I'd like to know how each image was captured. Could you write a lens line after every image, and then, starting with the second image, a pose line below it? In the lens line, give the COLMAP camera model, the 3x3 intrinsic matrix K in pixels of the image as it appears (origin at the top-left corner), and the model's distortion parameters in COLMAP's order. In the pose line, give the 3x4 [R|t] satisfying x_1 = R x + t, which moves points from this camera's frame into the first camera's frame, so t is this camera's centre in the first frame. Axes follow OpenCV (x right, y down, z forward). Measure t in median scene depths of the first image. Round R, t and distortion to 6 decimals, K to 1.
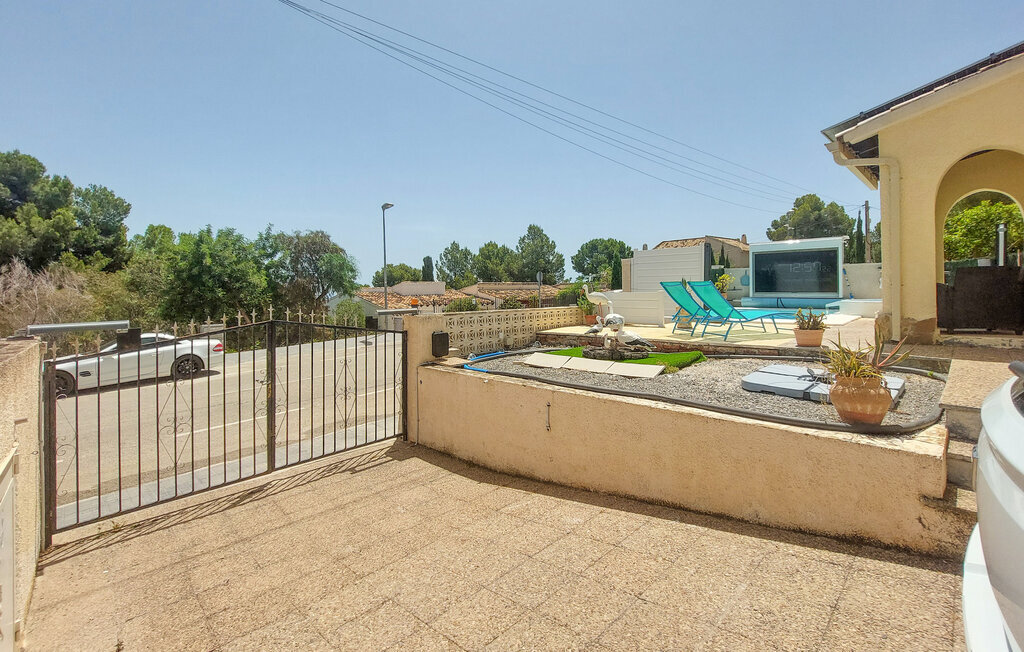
lens RADIAL K [[464.0, 0, 509.4], [0, 464.0, 288.4], [0, 0, 1]] dist [-0.001109, -0.000166]
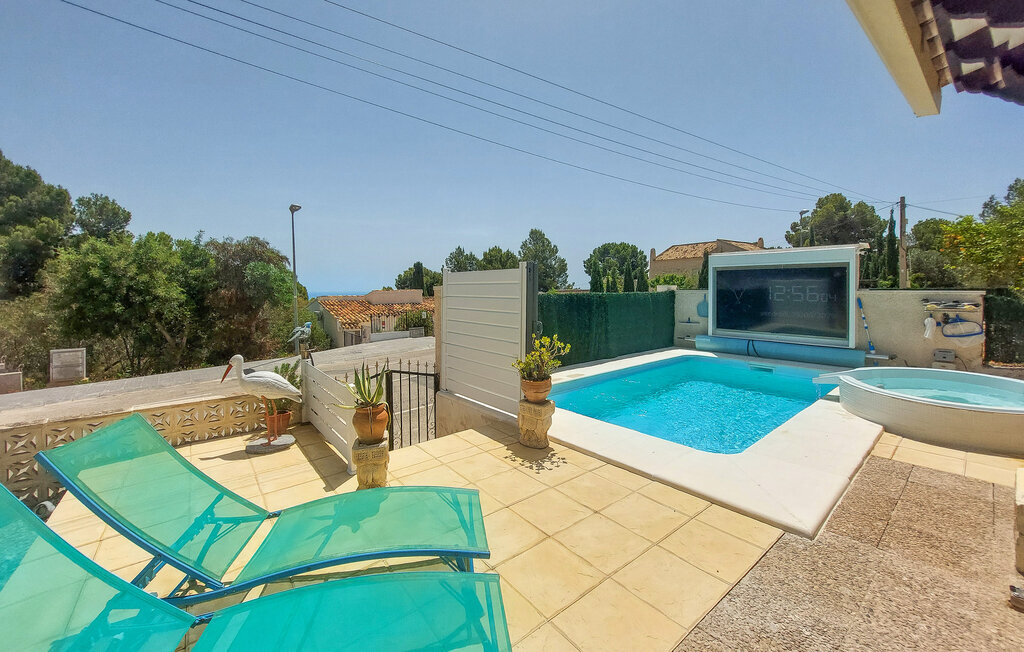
lens RADIAL K [[414.3, 0, 511.3], [0, 414.3, 299.6], [0, 0, 1]] dist [-0.003279, -0.000488]
pose [[0.995278, 0.009121, -0.096633, 0.117975], [-0.006140, 0.999497, 0.031102, -0.019637], [0.096868, -0.030361, 0.994834, 0.153856]]
